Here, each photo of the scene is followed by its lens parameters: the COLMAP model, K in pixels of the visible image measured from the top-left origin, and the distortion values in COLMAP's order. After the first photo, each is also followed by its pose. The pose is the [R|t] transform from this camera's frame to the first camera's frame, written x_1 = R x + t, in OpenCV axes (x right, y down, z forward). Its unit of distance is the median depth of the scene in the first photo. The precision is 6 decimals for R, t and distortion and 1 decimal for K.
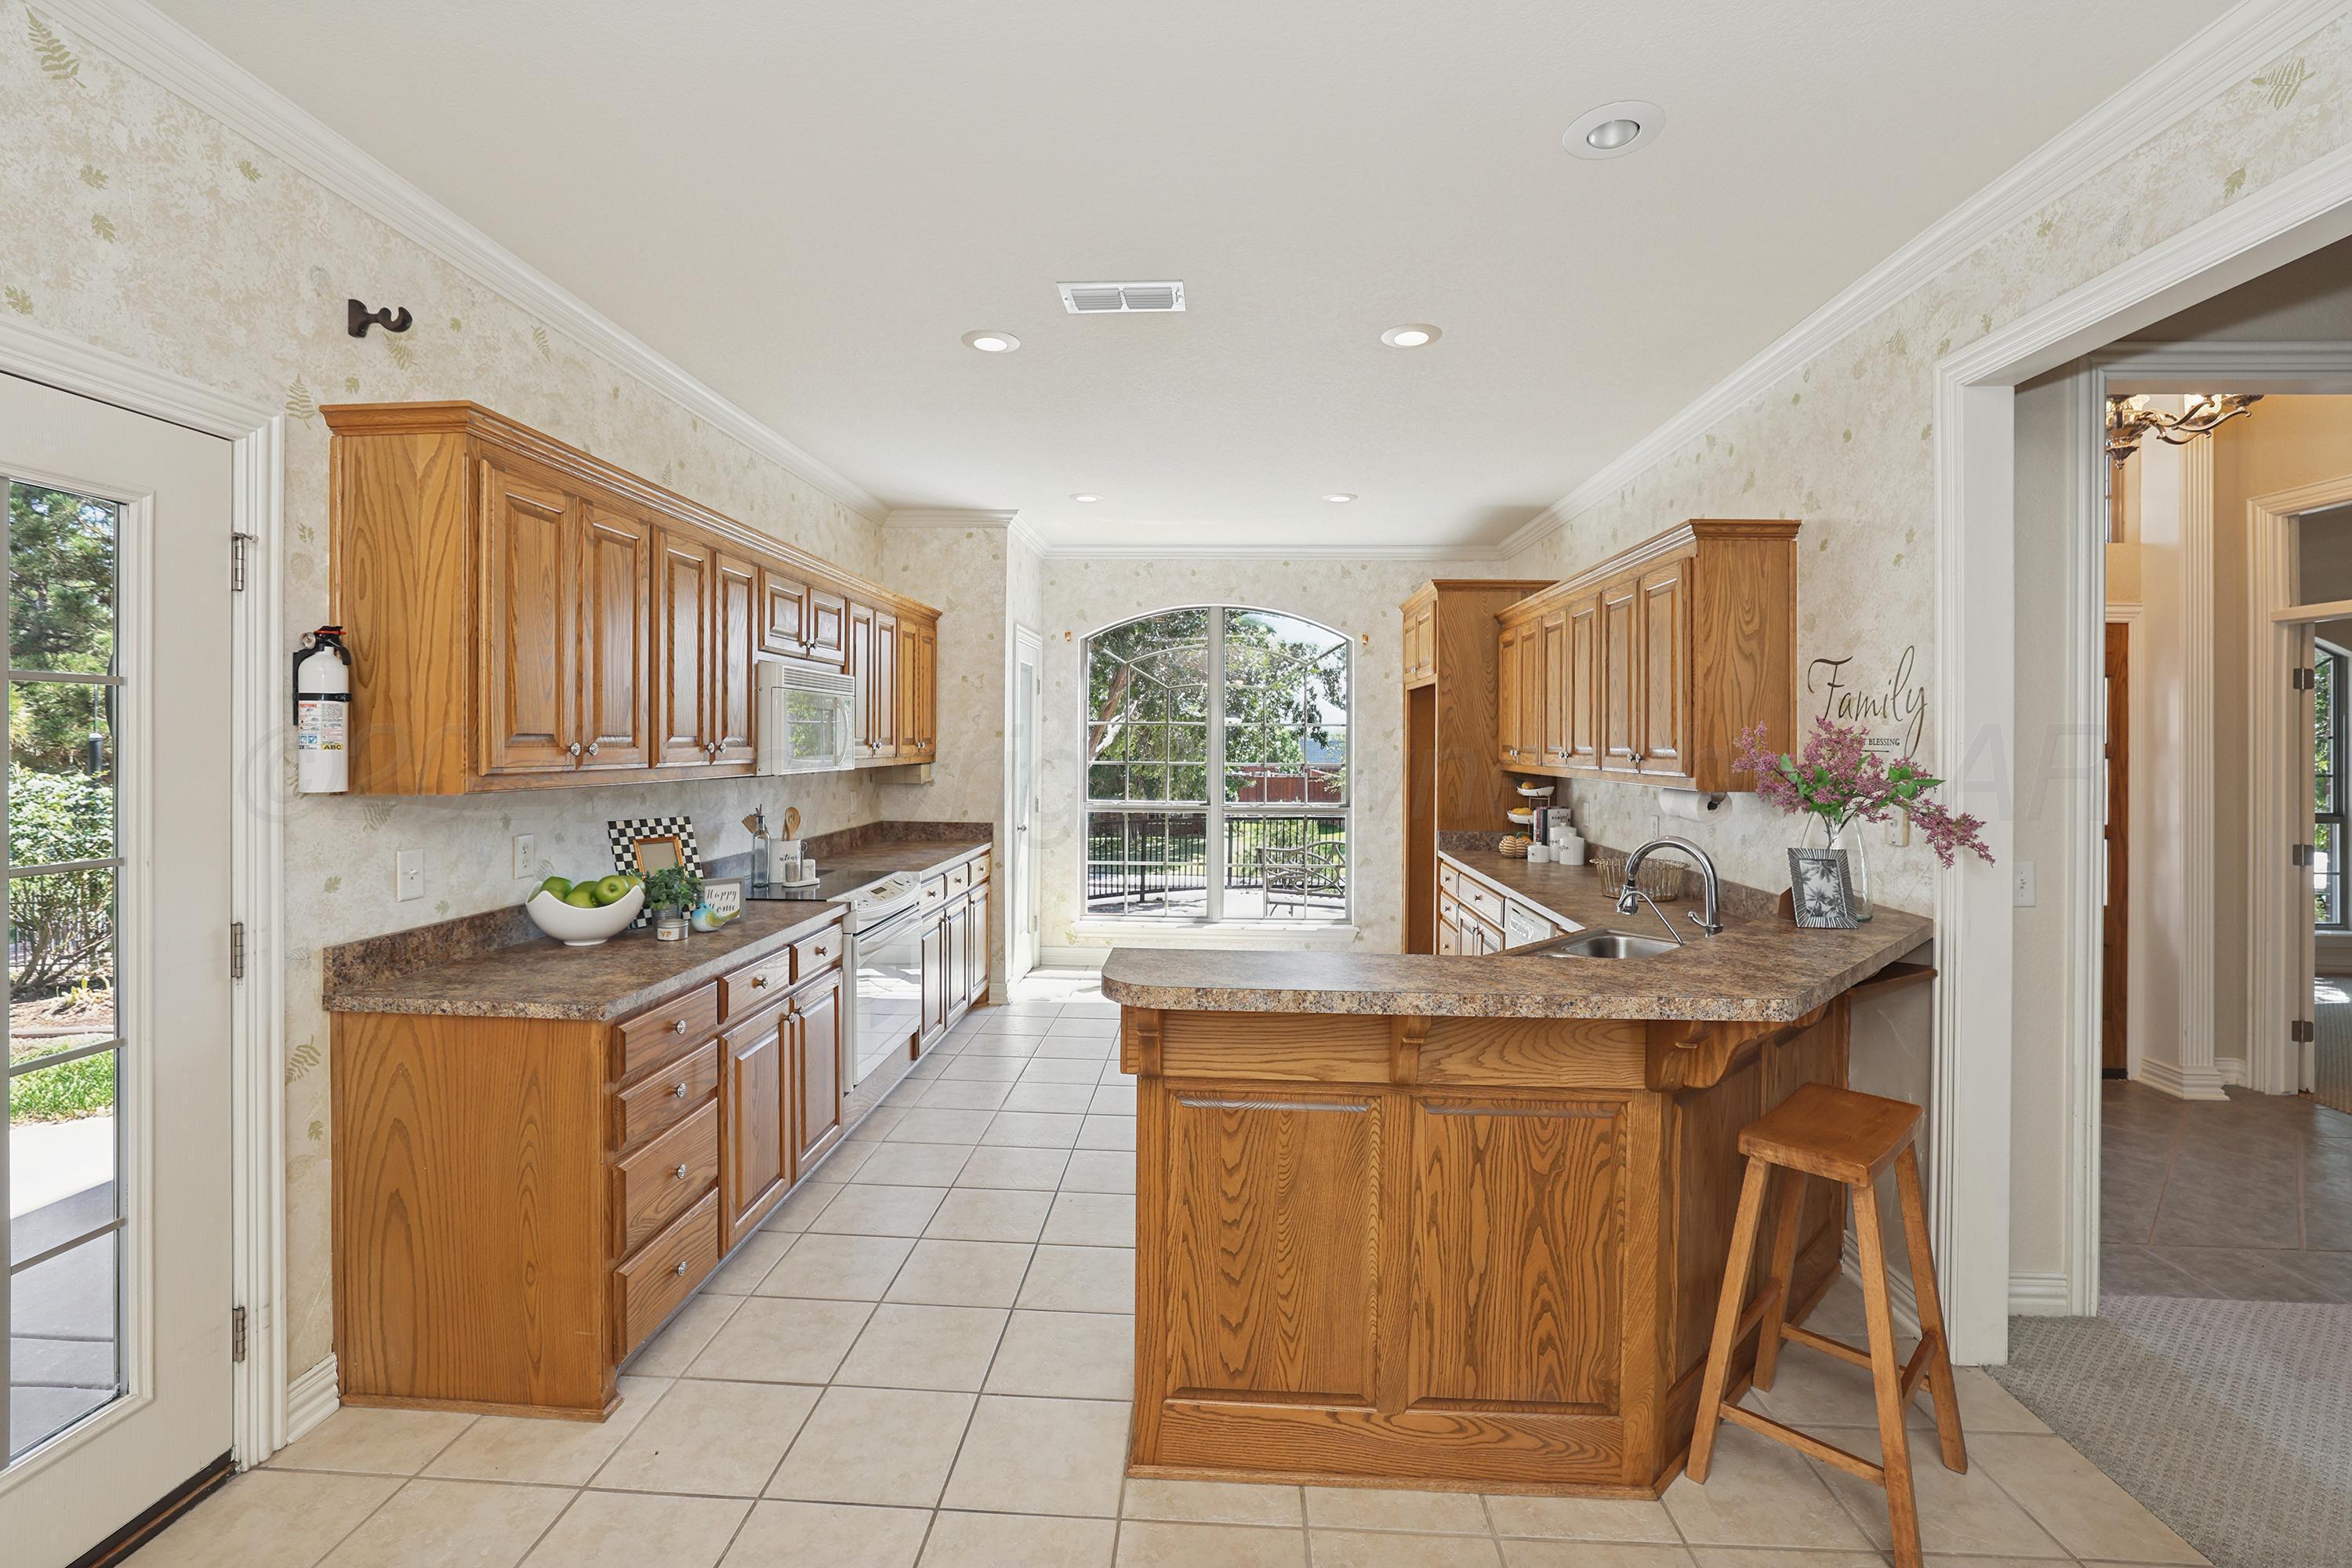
lens RADIAL K [[1043.6, 0, 1172.3], [0, 1043.6, 740.8], [0, 0, 1]] dist [-0.039237, 0.016759]
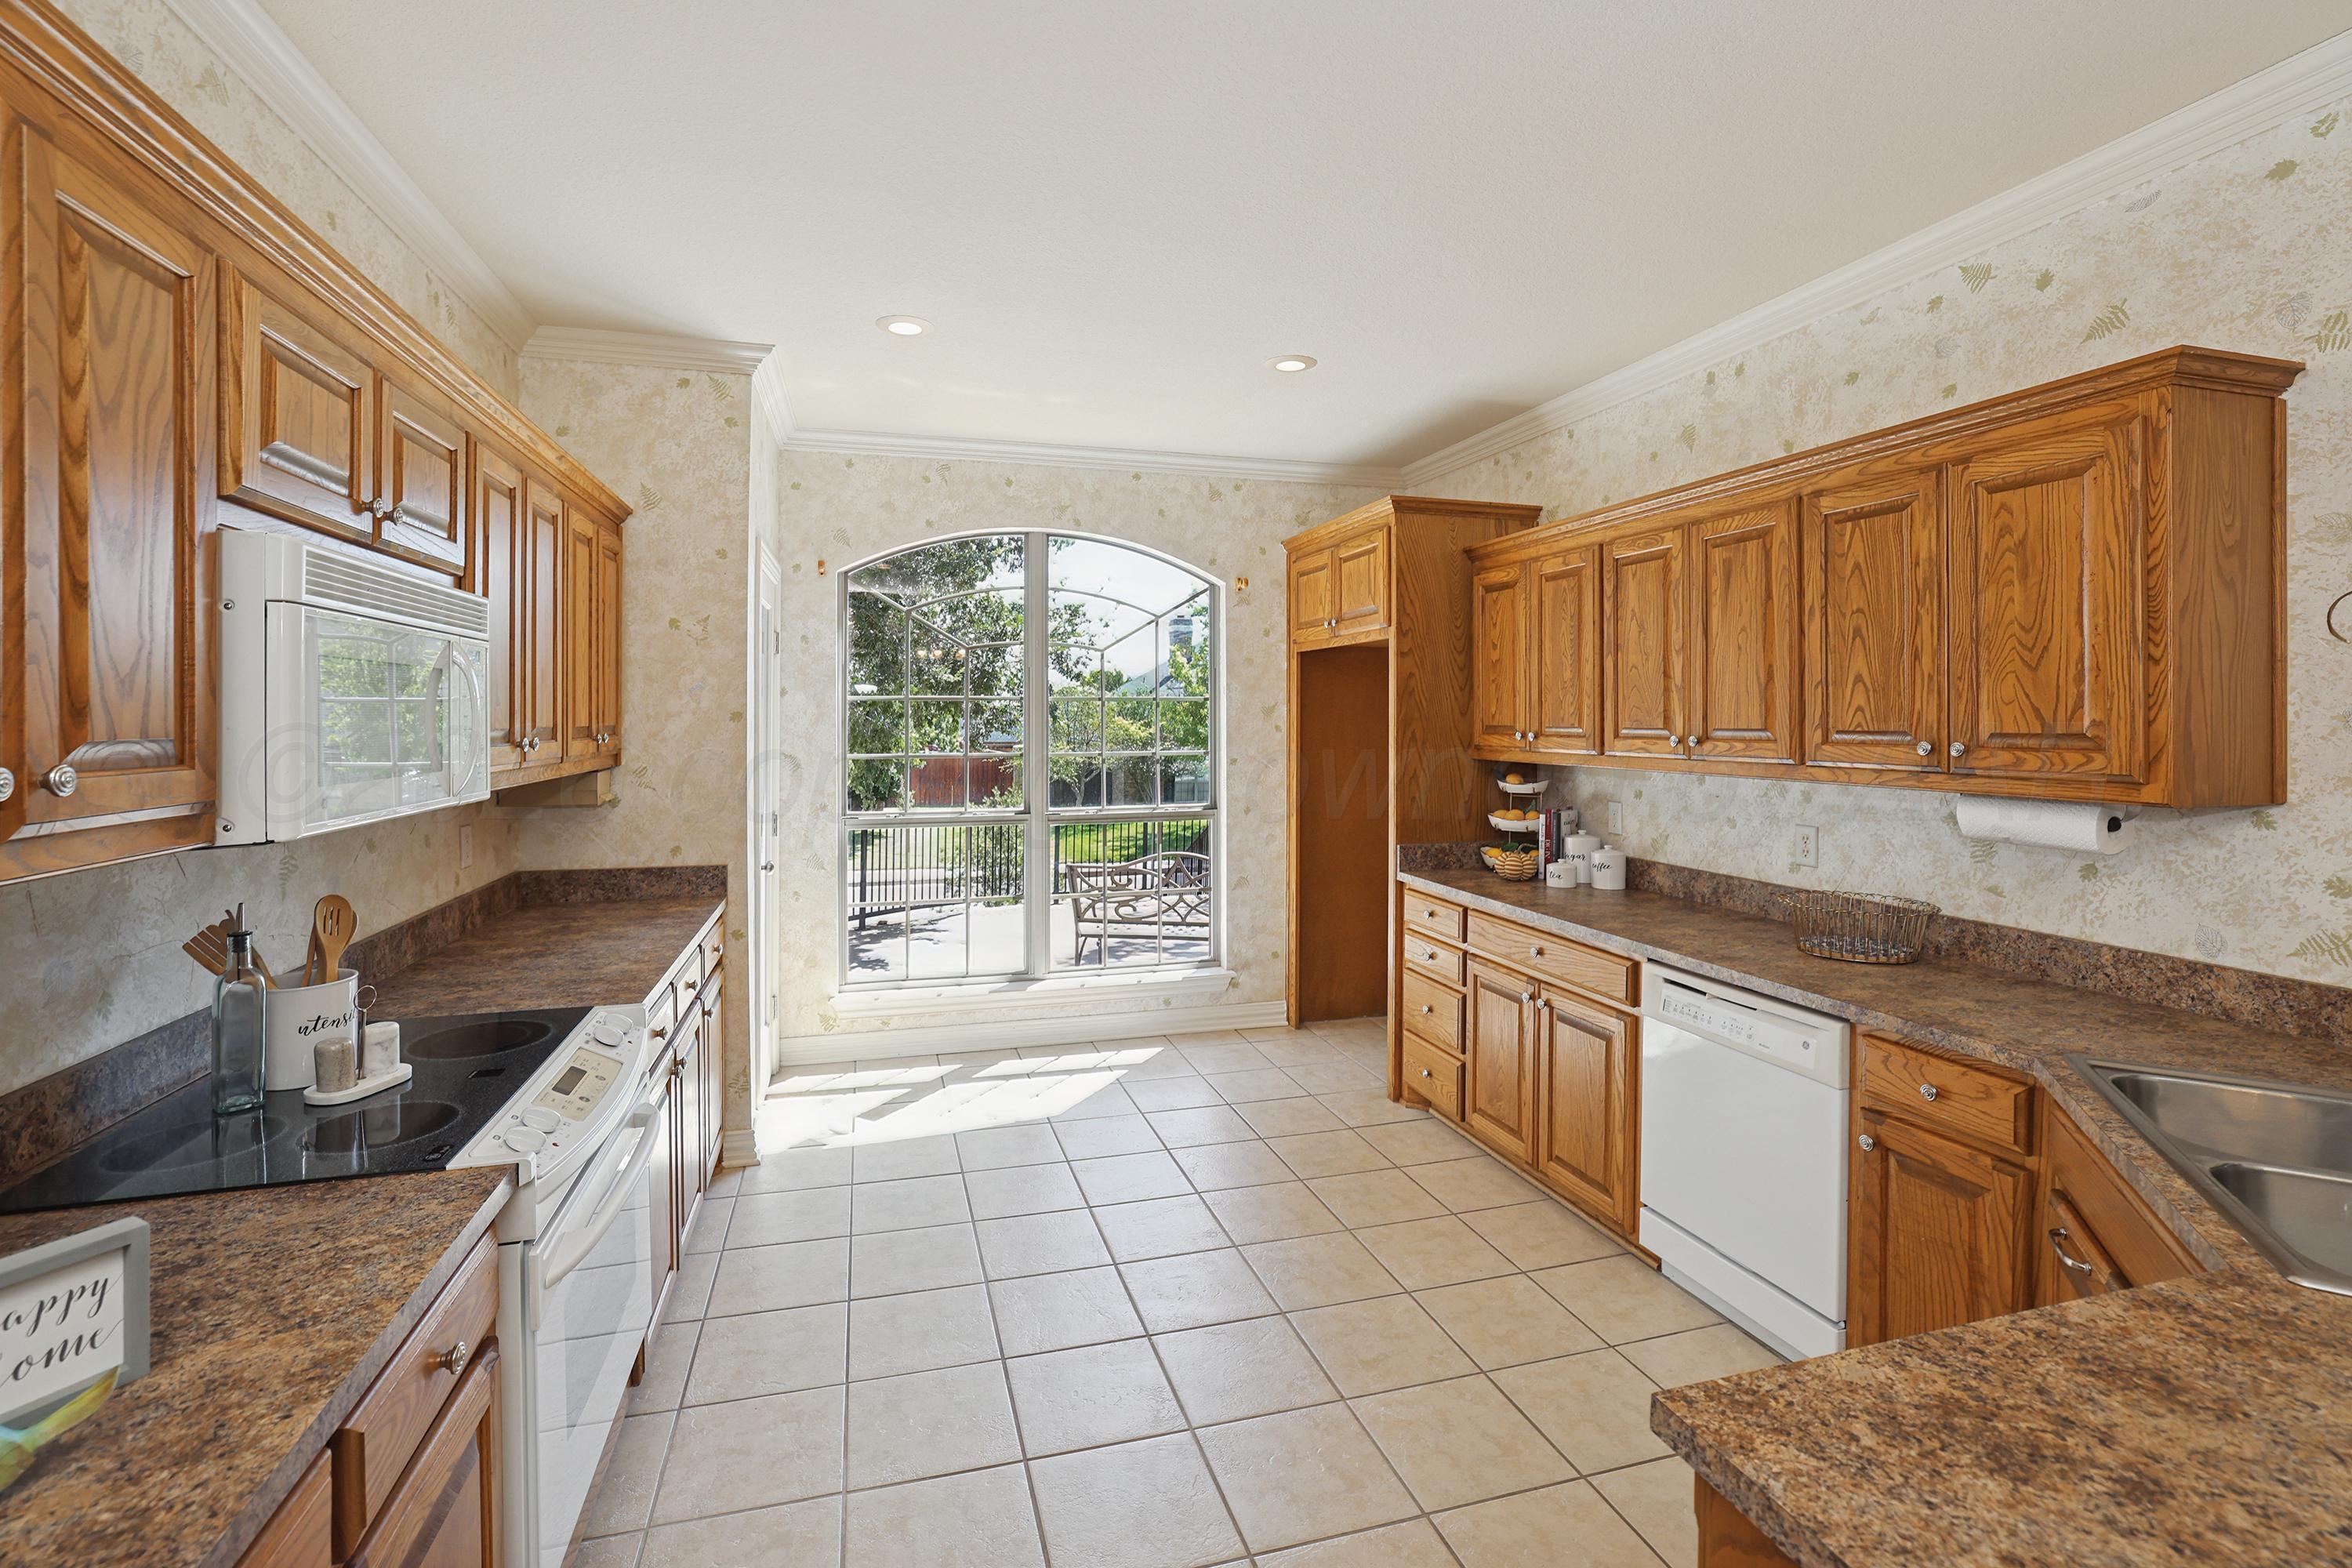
lens RADIAL K [[1066.7, 0, 1174.8], [0, 1066.7, 702.5], [0, 0, 1]] dist [-0.059093, 0.030377]
pose [[0.945211, -0.006243, 0.326400, -0.127286], [0.010324, 0.999889, -0.010773, -0.005583], [-0.326297, 0.013553, 0.945170, 0.345568]]
